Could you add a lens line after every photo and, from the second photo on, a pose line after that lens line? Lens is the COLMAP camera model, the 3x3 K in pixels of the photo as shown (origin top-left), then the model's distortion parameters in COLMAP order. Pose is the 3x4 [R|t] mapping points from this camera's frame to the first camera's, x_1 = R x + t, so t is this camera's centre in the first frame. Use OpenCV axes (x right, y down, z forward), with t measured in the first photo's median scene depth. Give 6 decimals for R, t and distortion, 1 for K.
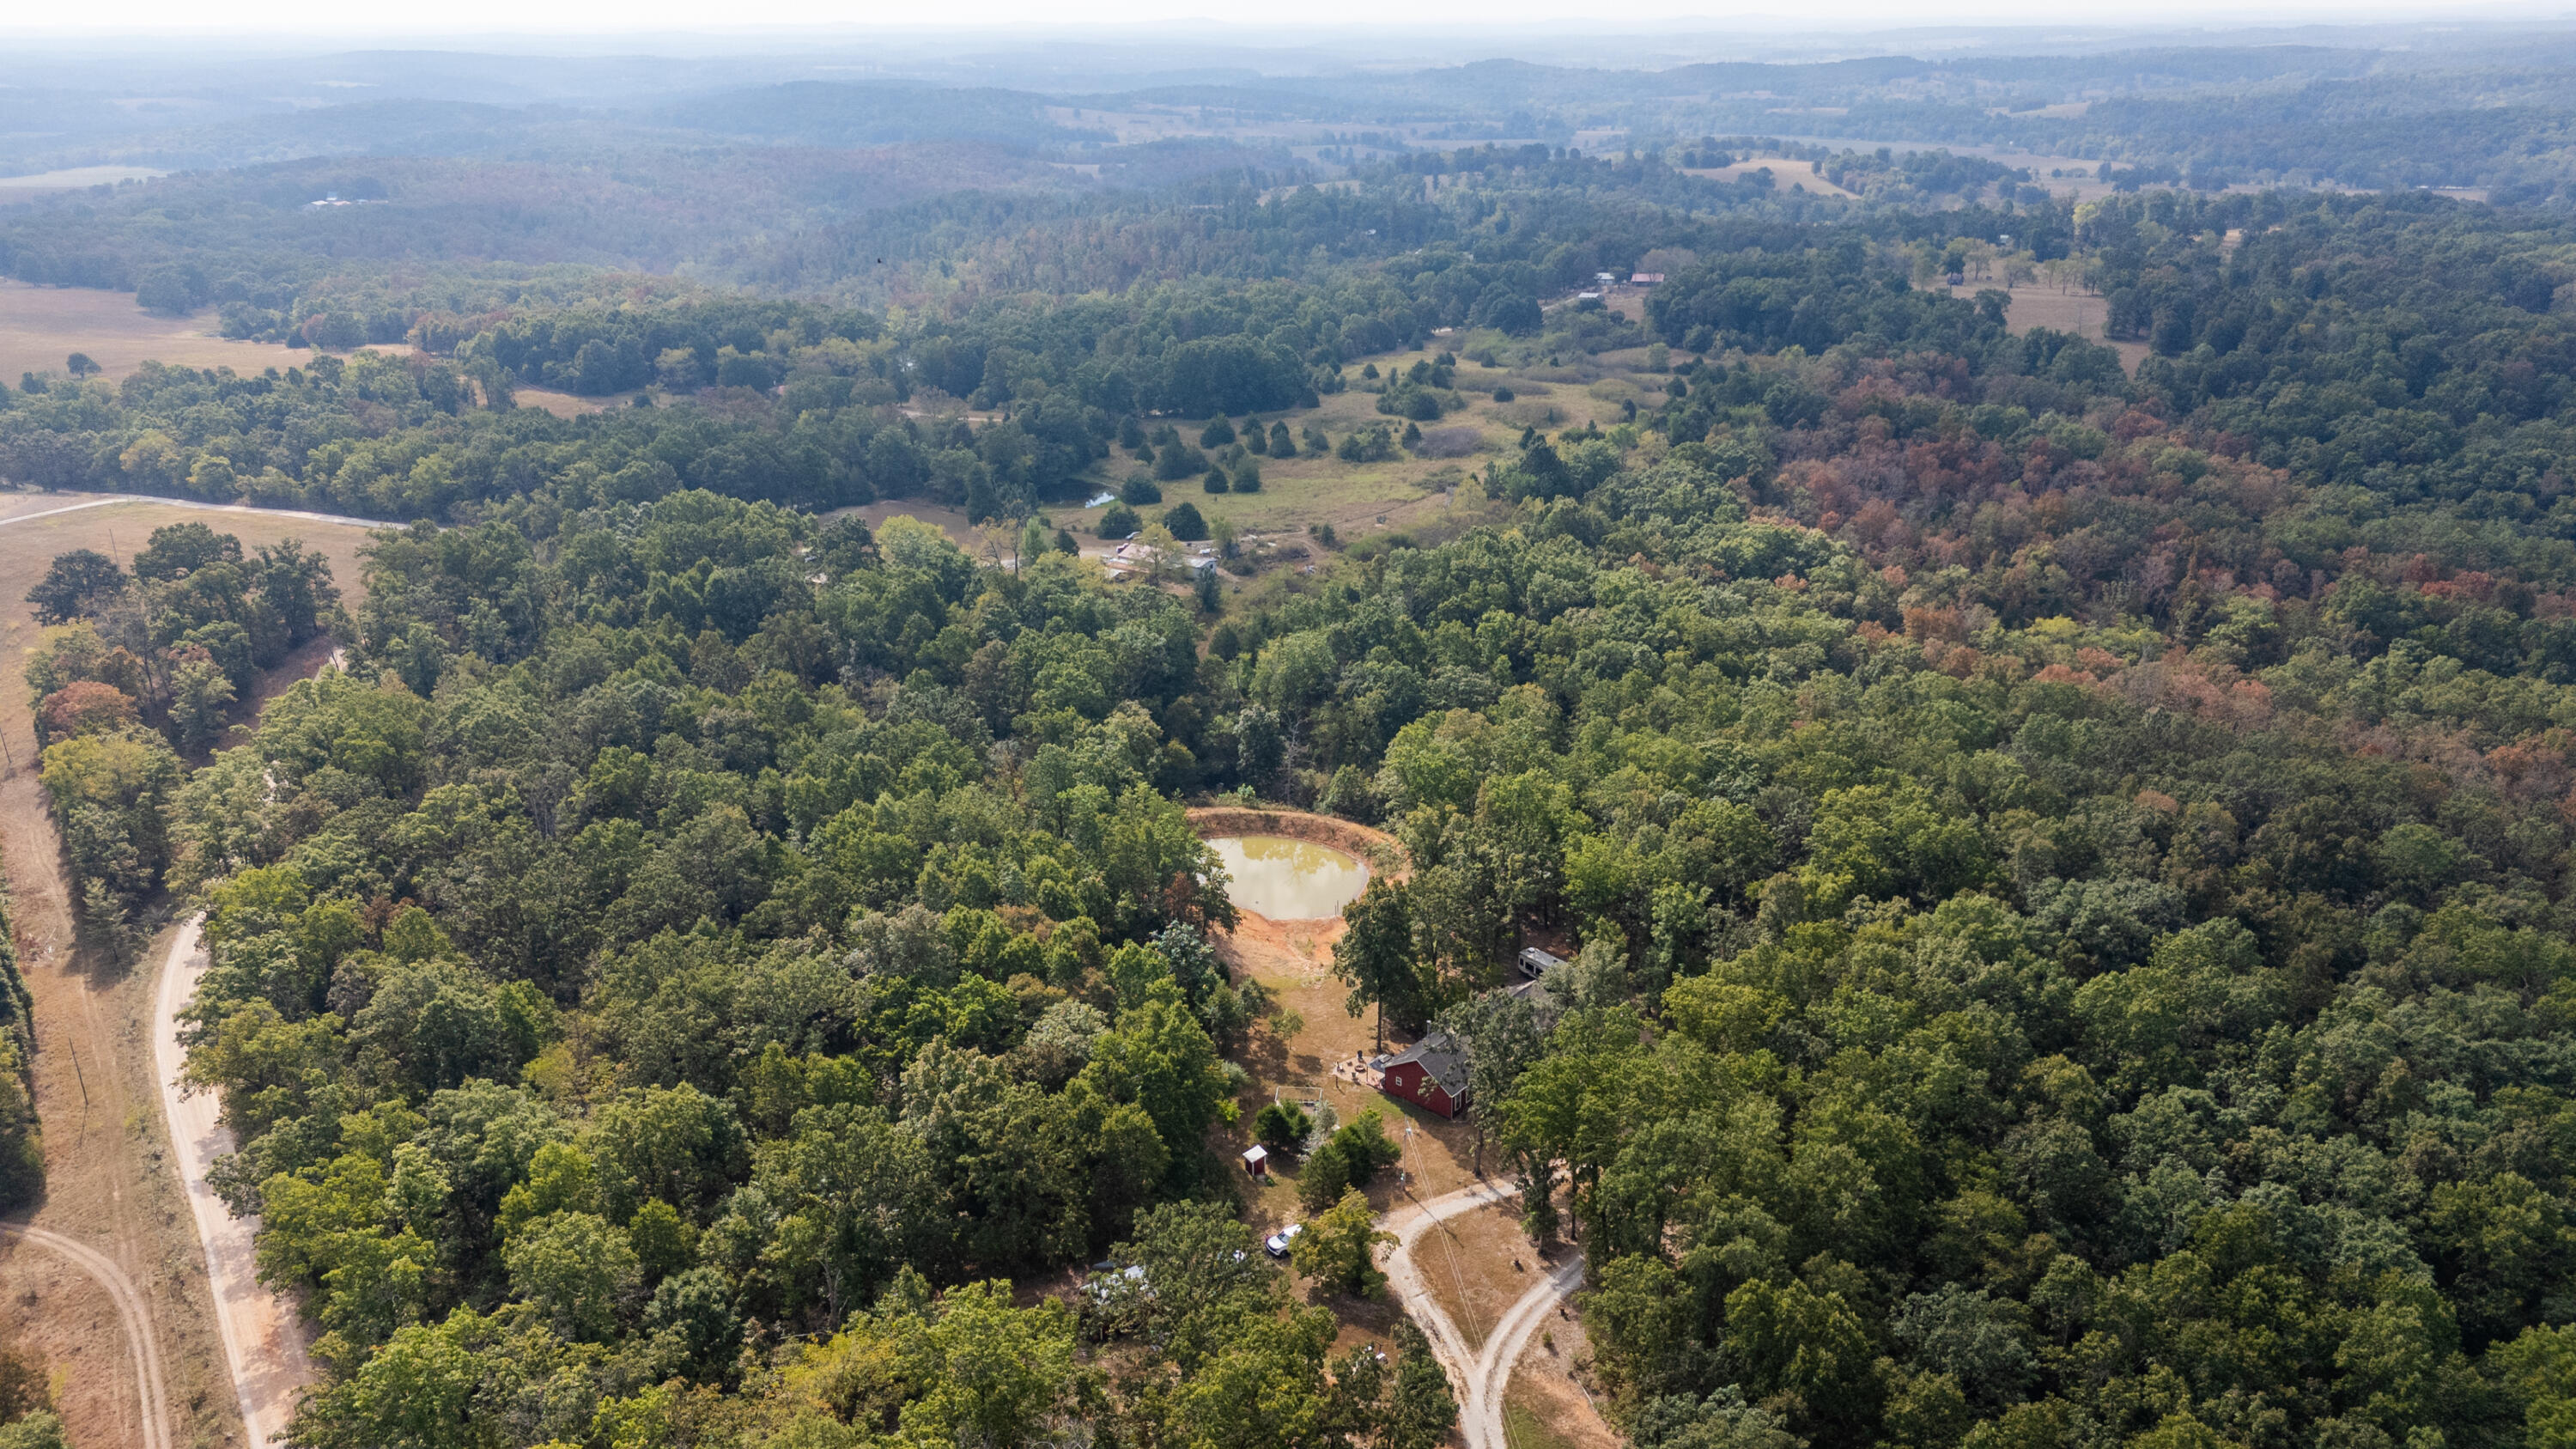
lens RADIAL K [[1897.1, 0, 1290.8], [0, 1897.1, 729.2], [0, 0, 1]] dist [0.064409, -0.061157]
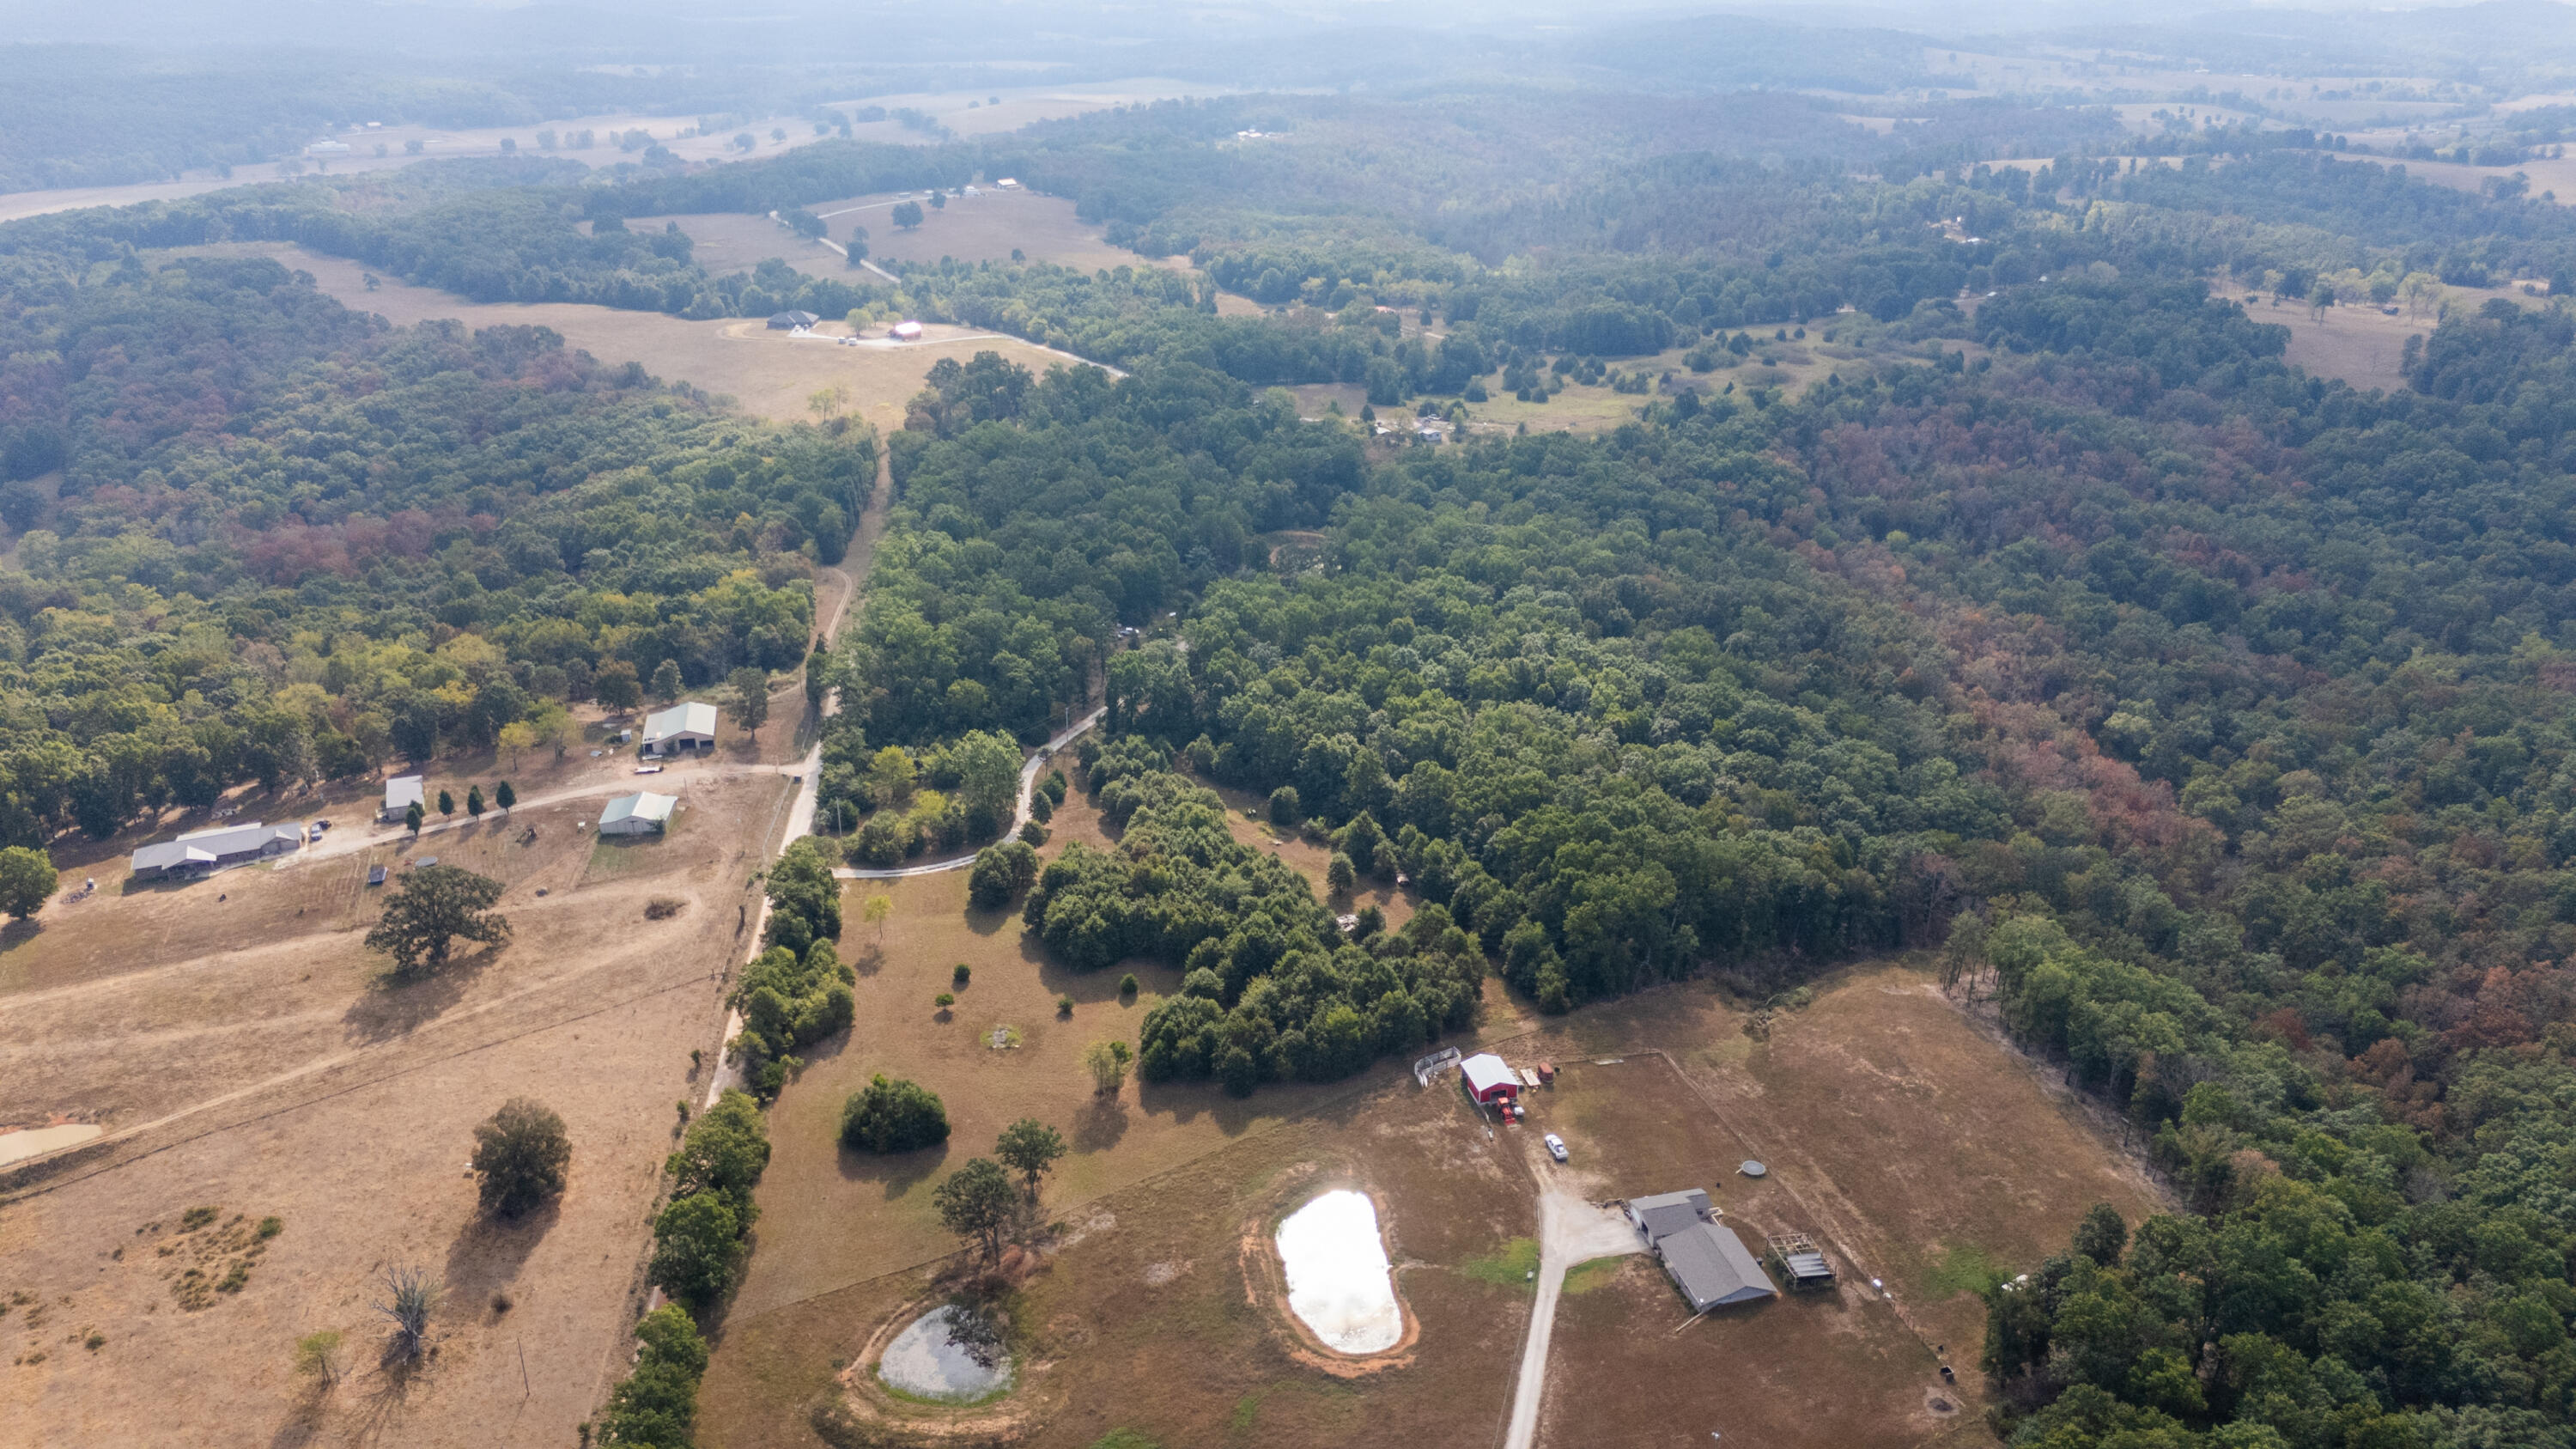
lens RADIAL K [[1897.1, 0, 1291.6], [0, 1897.1, 723.4], [0, 0, 1]] dist [0.064409, -0.061157]
pose [[0.879584, 0.196209, -0.433397, 0.698642], [-0.176342, 0.980562, 0.086036, 0.055160], [0.441854, 0.000750, 0.897087, -0.721426]]
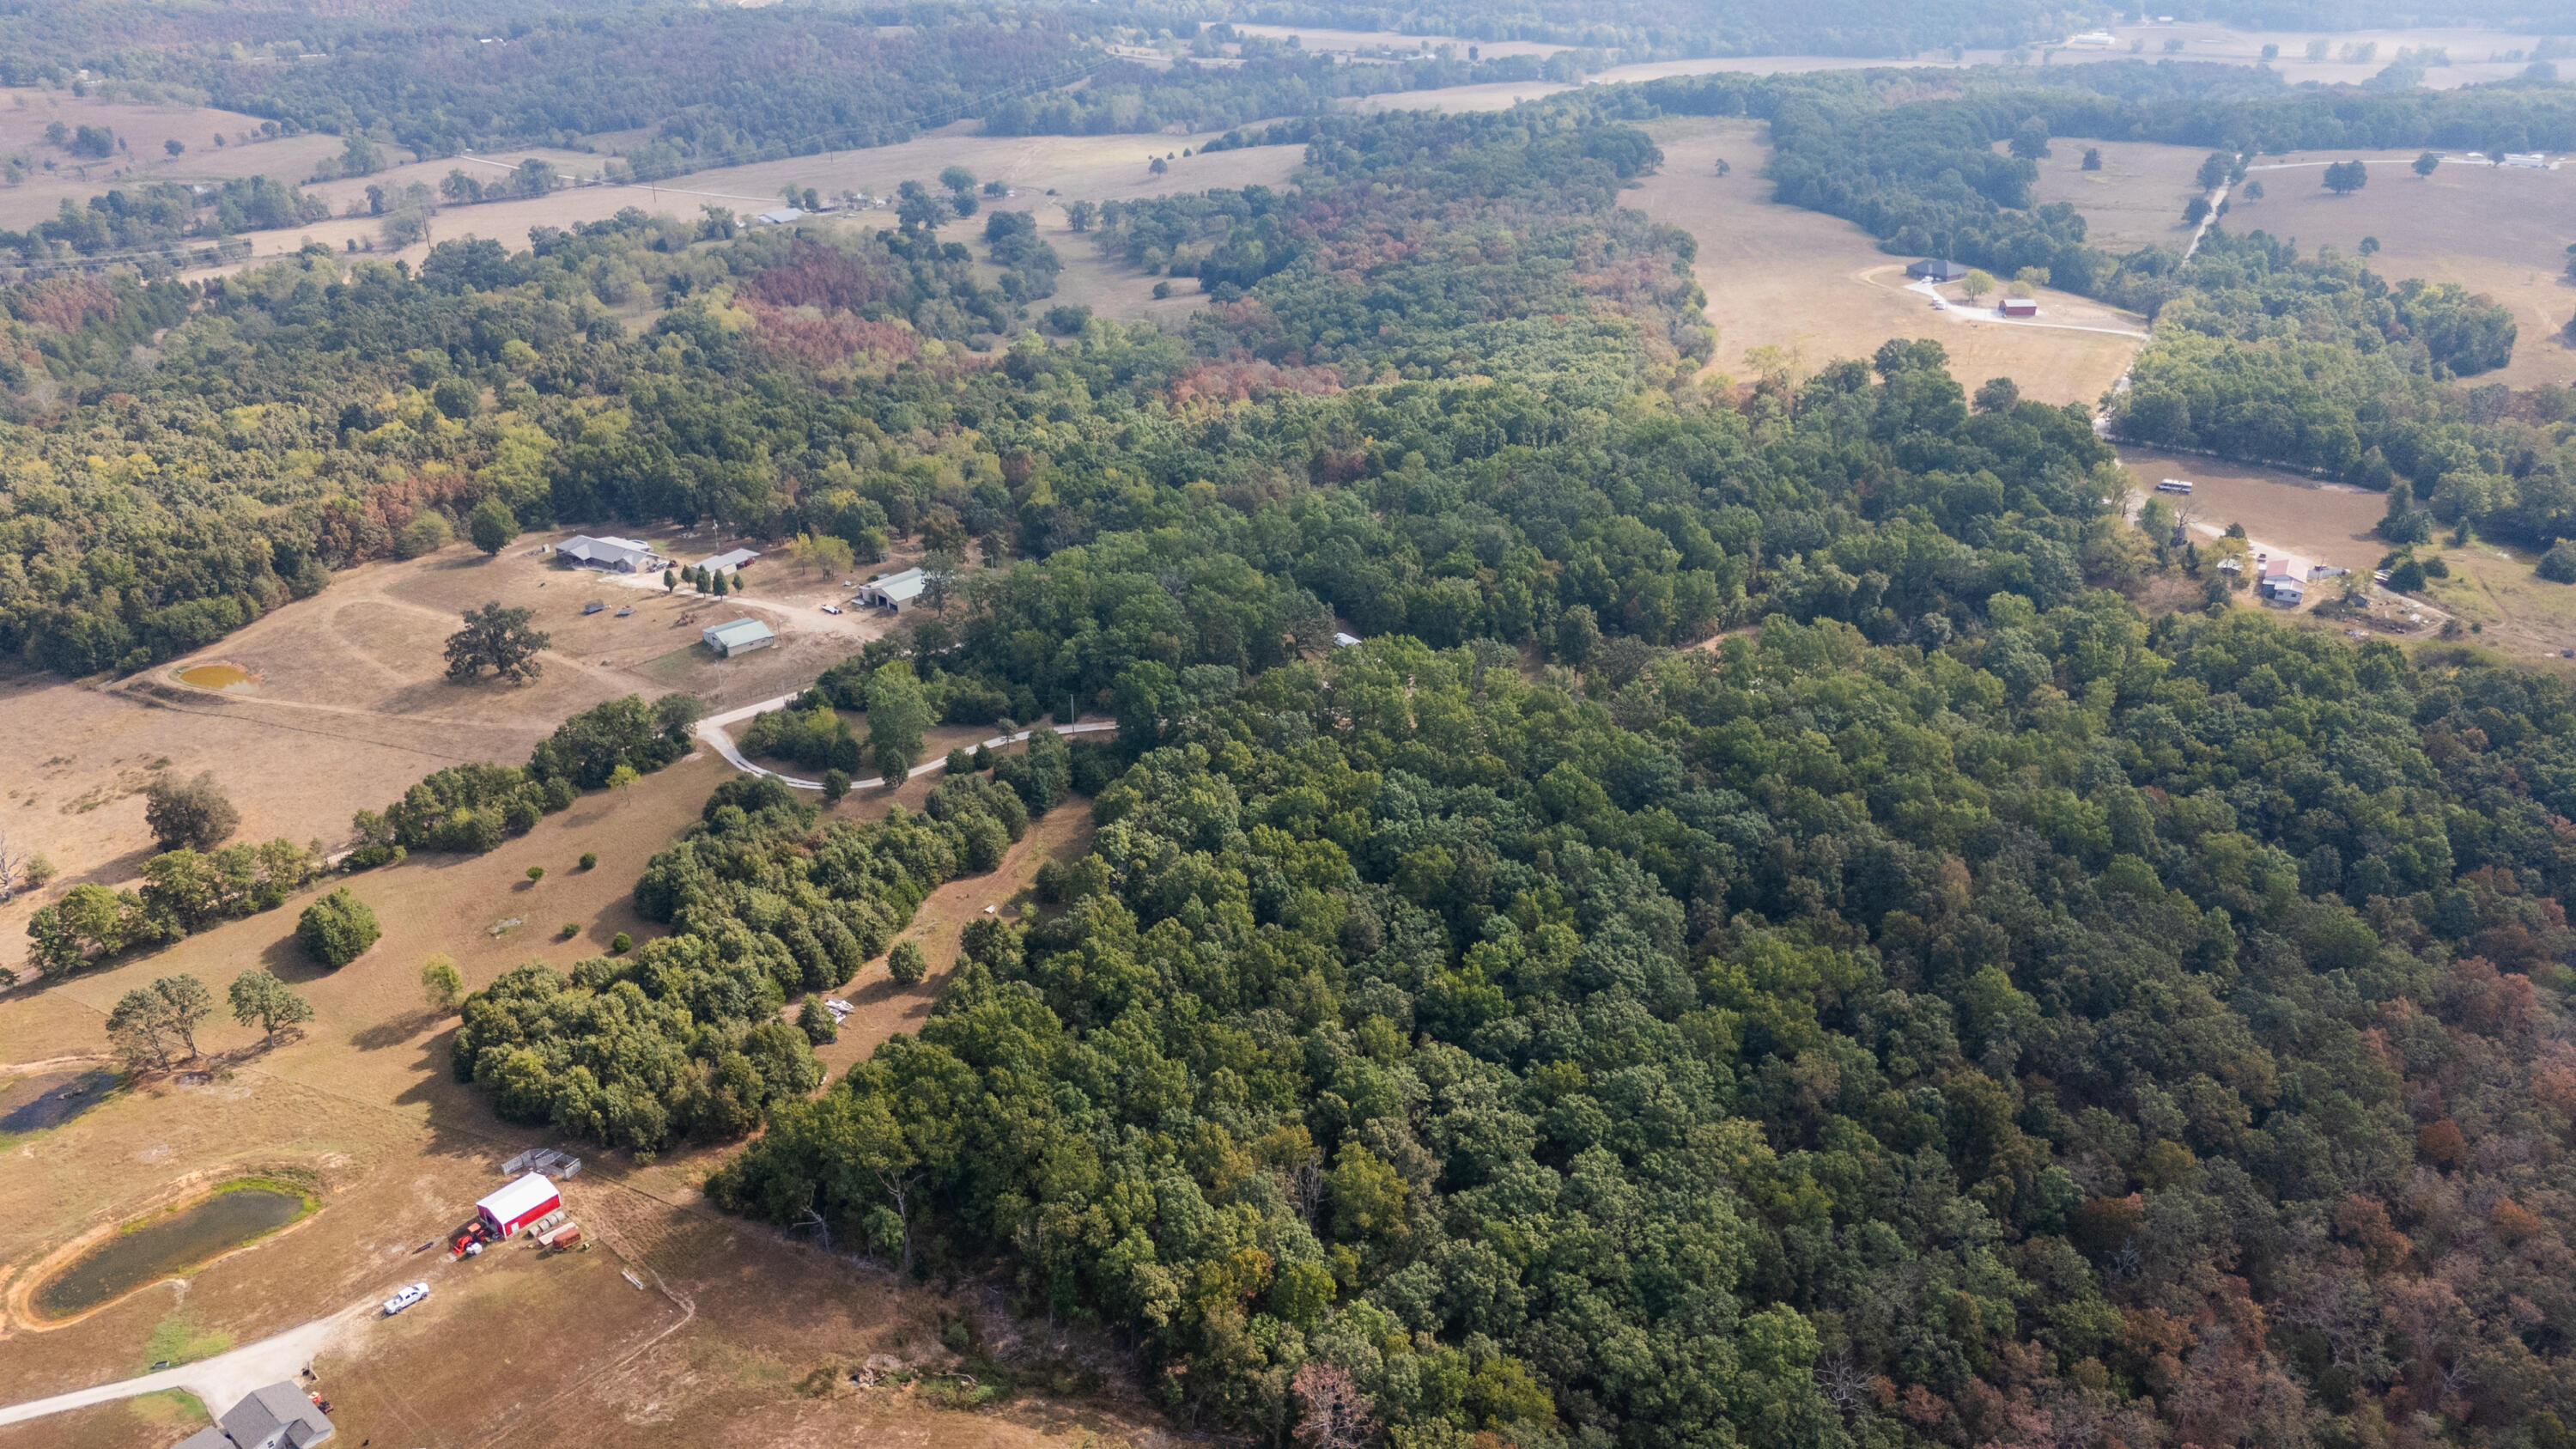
lens RADIAL K [[1897.1, 0, 1299.3], [0, 1897.1, 728.8], [0, 0, 1]] dist [0.064409, -0.061157]
pose [[0.100864, 0.445958, -0.889352, 1.040123], [-0.347931, 0.853277, 0.388409, -0.275188], [0.932078, 0.270257, 0.241228, 0.146993]]
